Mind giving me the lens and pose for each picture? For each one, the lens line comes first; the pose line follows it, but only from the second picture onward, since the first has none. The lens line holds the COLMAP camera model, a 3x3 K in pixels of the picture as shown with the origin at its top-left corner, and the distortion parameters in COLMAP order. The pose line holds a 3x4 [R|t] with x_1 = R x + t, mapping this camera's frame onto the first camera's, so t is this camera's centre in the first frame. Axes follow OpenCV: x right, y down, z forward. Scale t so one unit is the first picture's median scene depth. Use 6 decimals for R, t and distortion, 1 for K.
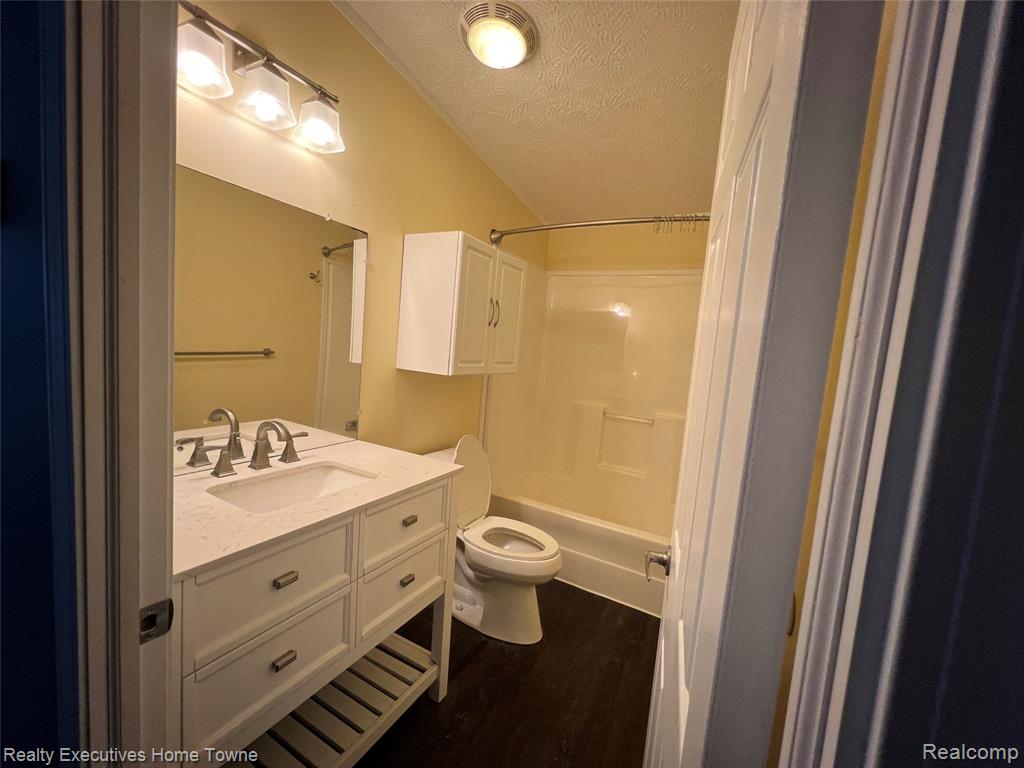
lens RADIAL K [[407.5, 0, 511.8], [0, 407.5, 383.0], [0, 0, 1]] dist [-0.001433, -0.000698]
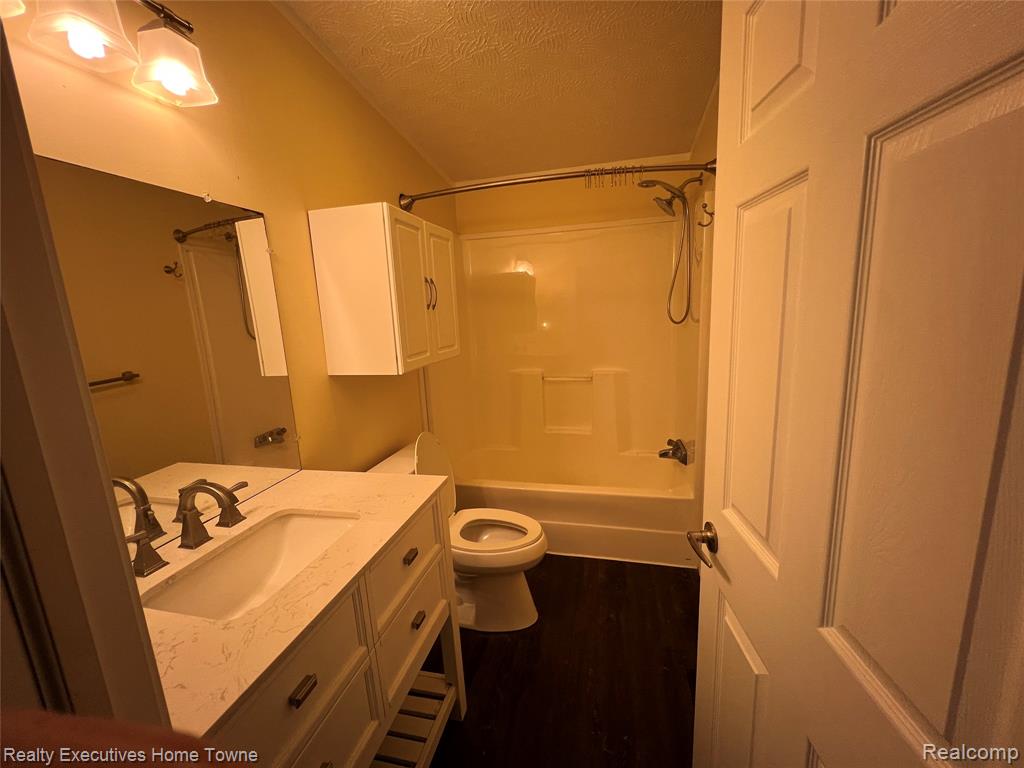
lens RADIAL K [[409.1, 0, 513.3], [0, 409.1, 383.2], [0, 0, 1]] dist [-0.001716, -0.000400]
pose [[0.956196, -0.174972, 0.234678, -0.130276], [0.151816, 0.981871, 0.113493, -0.062507], [-0.250281, -0.072894, 0.965425, 0.098180]]
